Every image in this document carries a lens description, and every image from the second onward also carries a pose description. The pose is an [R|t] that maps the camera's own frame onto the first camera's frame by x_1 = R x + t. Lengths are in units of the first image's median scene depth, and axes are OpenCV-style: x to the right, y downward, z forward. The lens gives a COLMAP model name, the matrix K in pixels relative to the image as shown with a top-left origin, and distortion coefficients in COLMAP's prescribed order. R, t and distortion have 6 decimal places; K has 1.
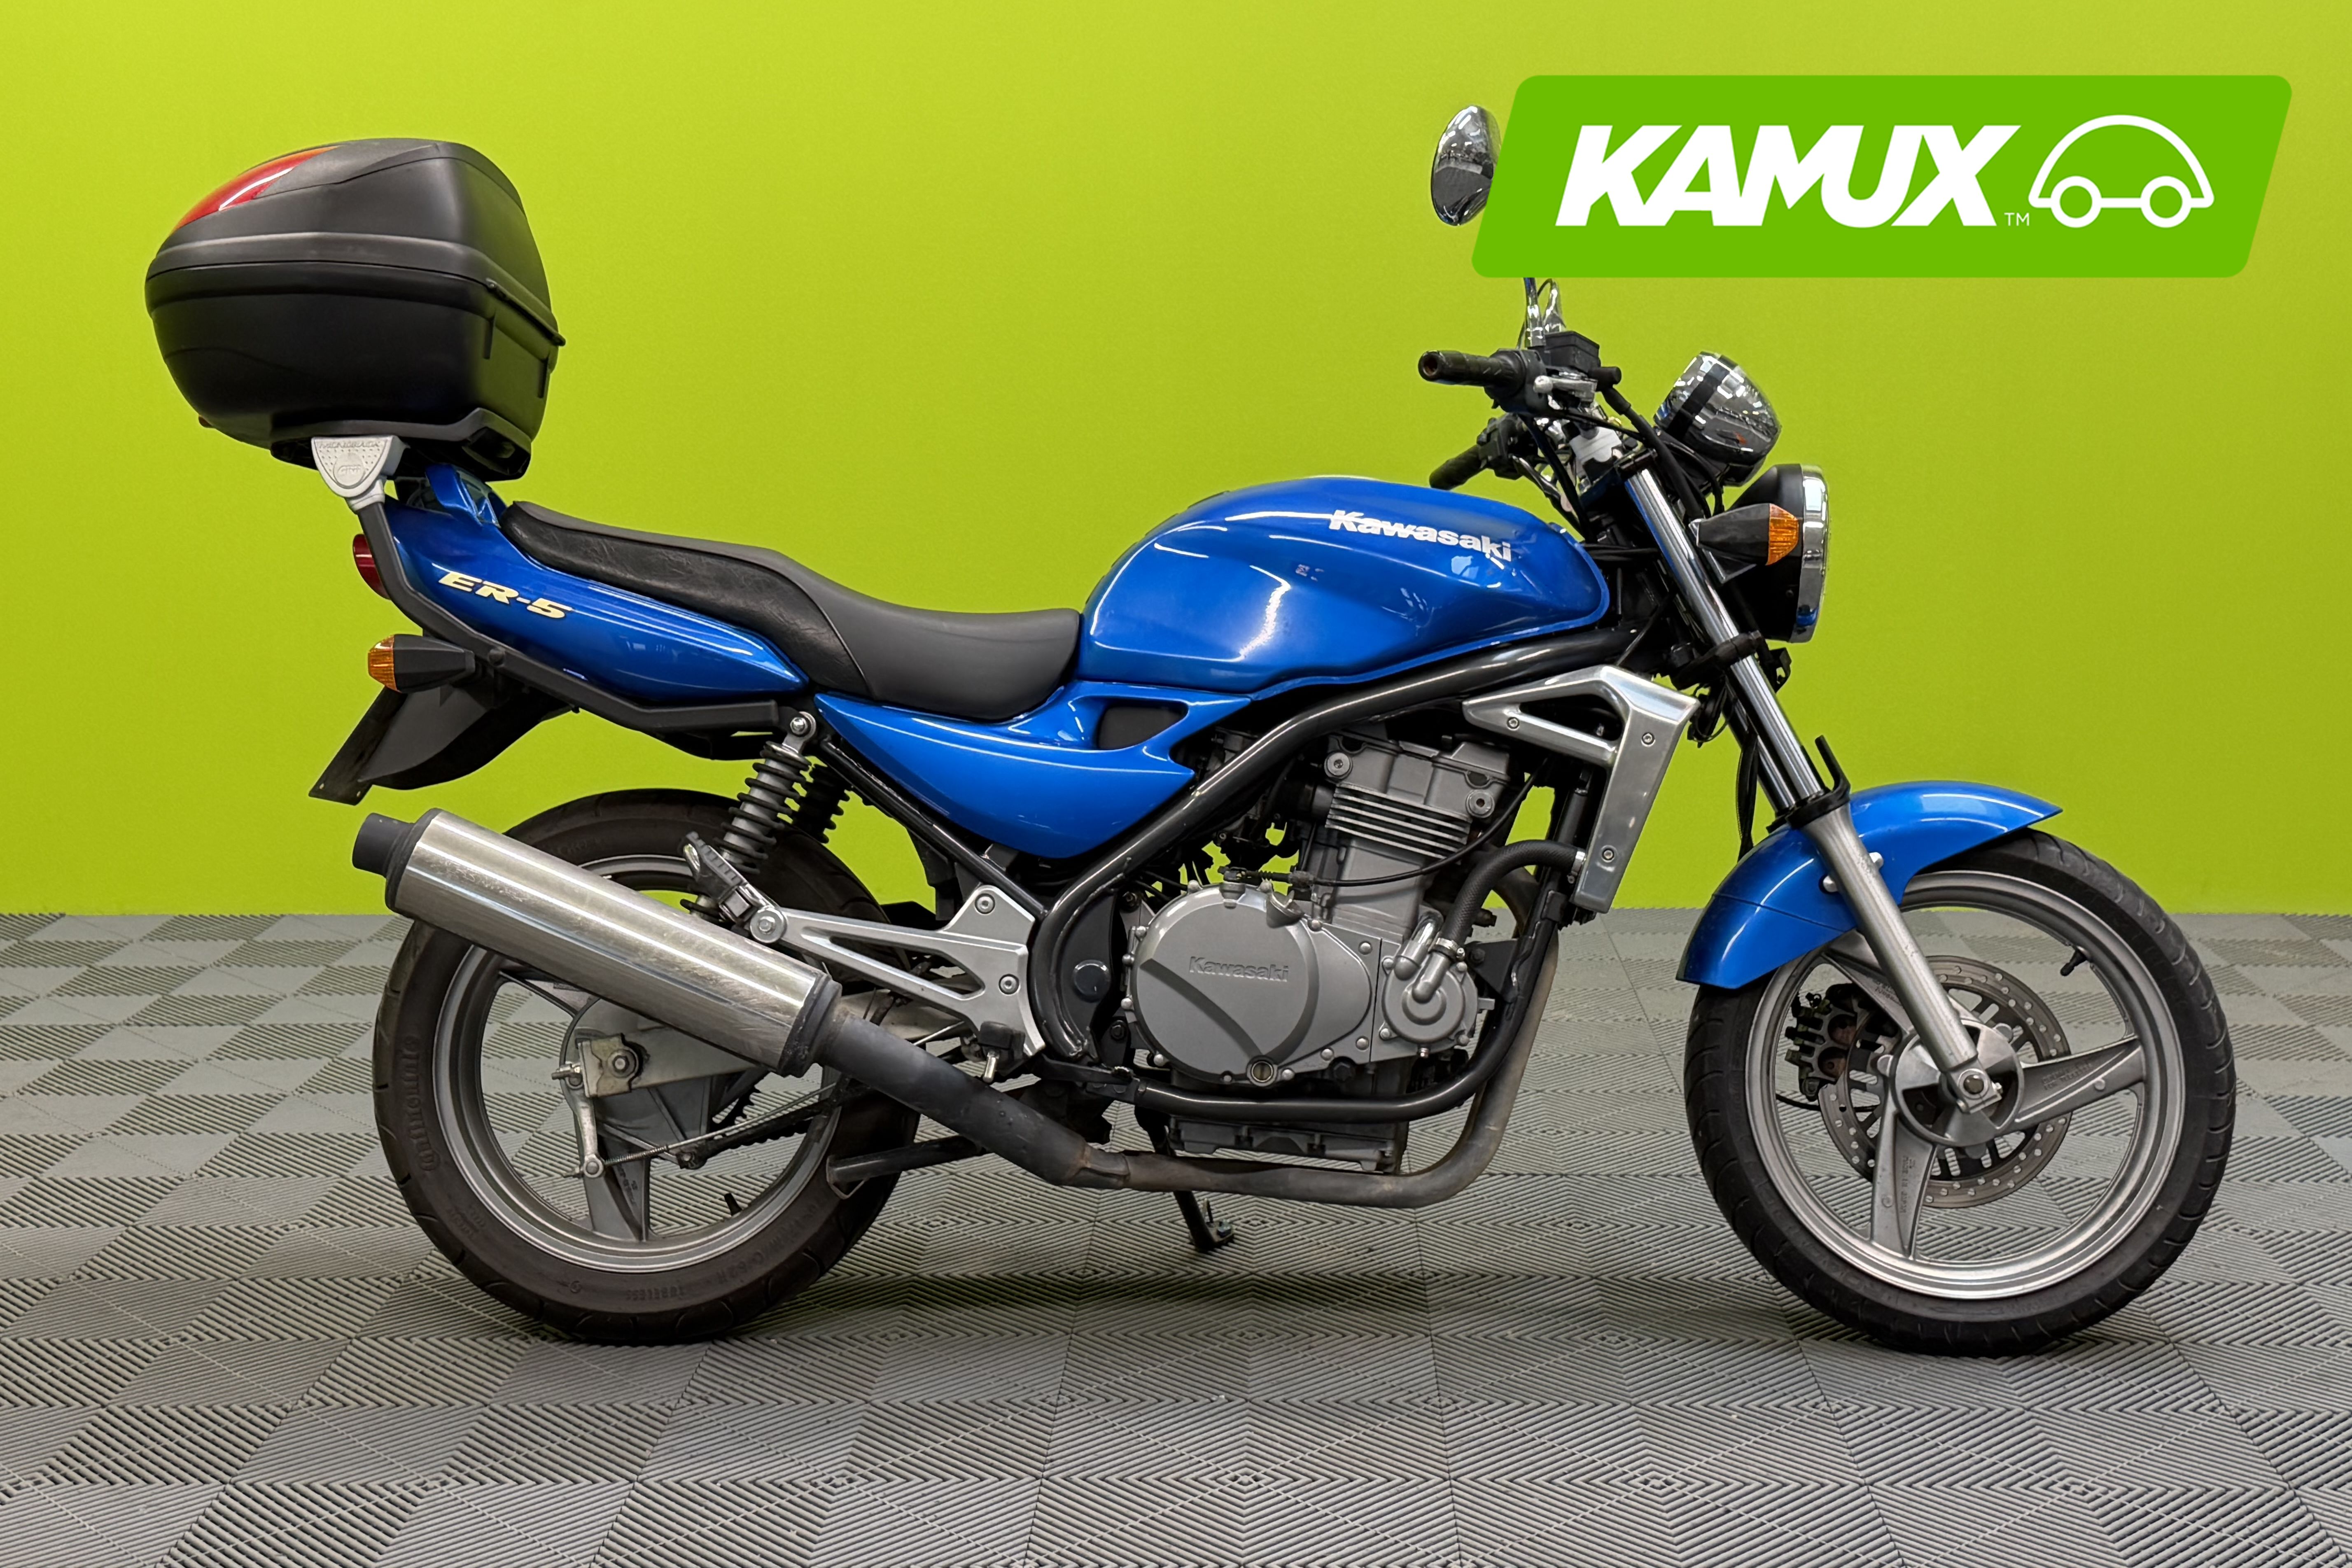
lens RADIAL K [[3003.4, 0, 1176.0], [0, 3003.4, 784.0], [0, 0, 1]] dist [0.131306, 0.007465]
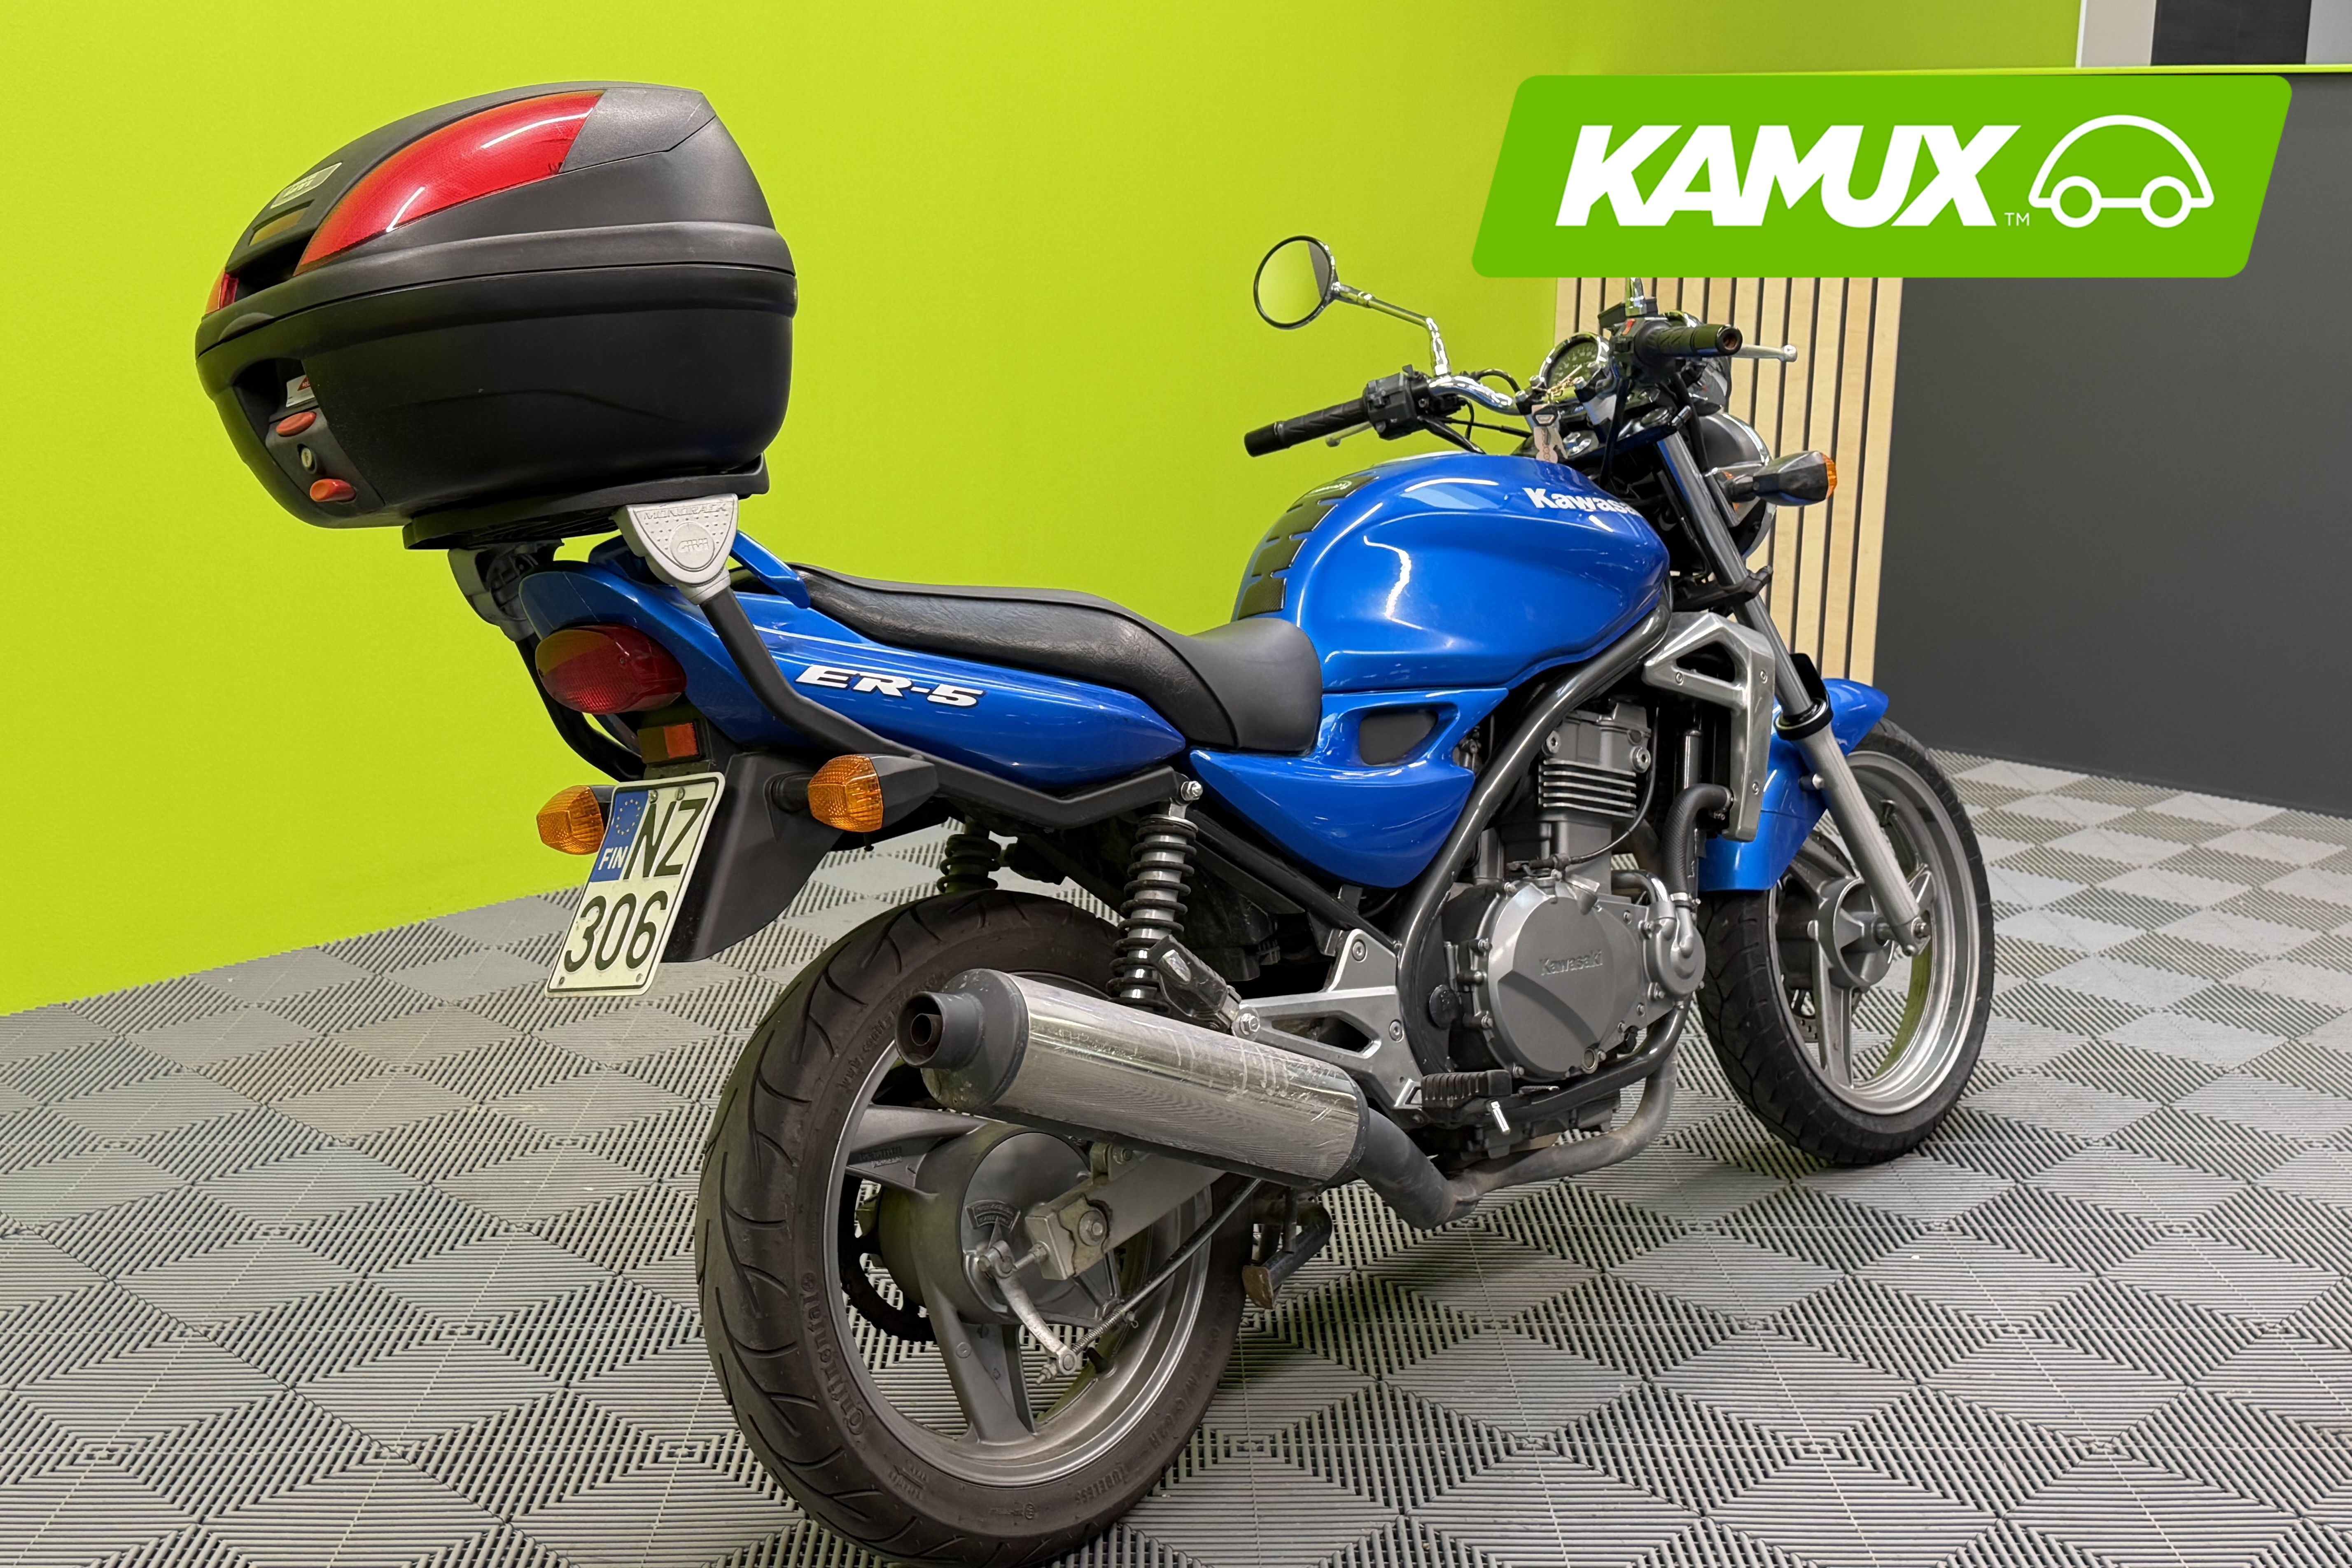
lens RADIAL K [[2778.9, 0, 1176.0], [0, 2778.9, 784.0], [0, 0, 1]] dist [-0.004770, -0.016706]
pose [[0.668799, -0.159172, 0.726204, -0.701247], [0.116312, 0.987185, 0.109256, -0.107915], [-0.734289, 0.011396, 0.678742, 0.465151]]
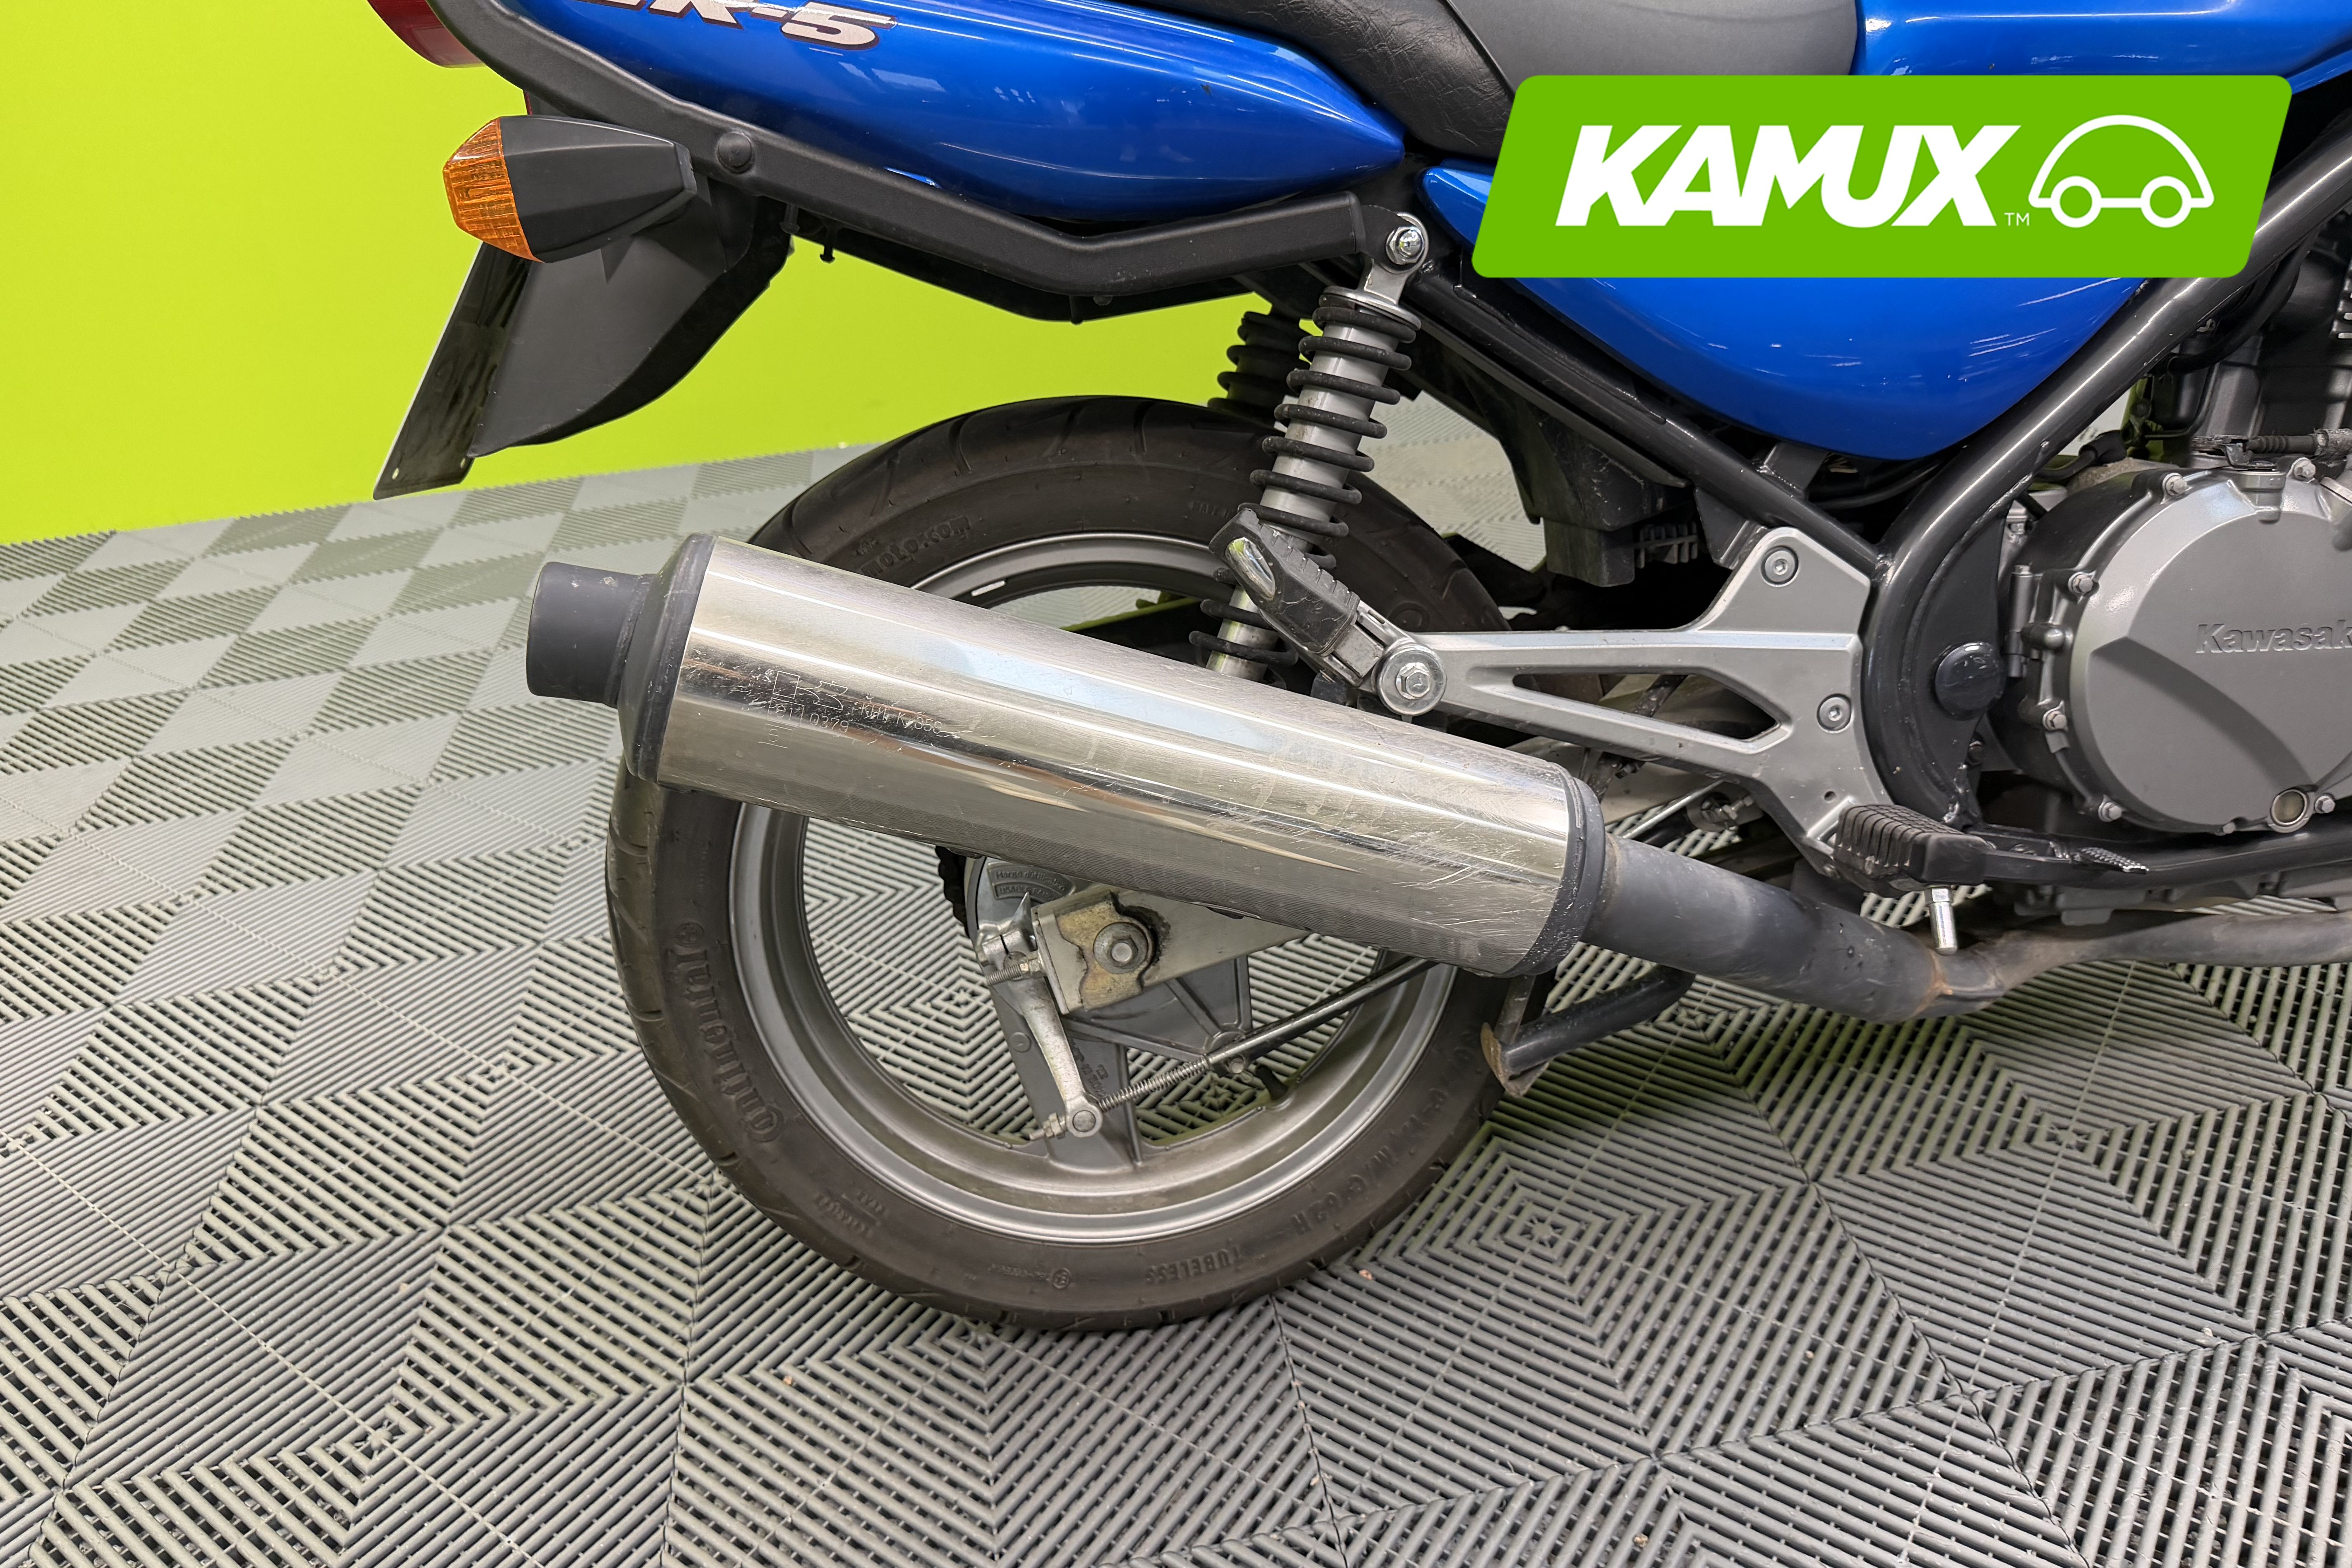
lens RADIAL K [[1643.3, 0, 1176.0], [0, 1643.3, 784.0], [0, 0, 1]] dist [0.121293, -0.204240]
pose [[0.978898, -0.152005, 0.136580, -0.209211], [0.101686, 0.942064, 0.319650, -0.026931], [-0.177255, -0.299016, 0.937641, 0.733496]]
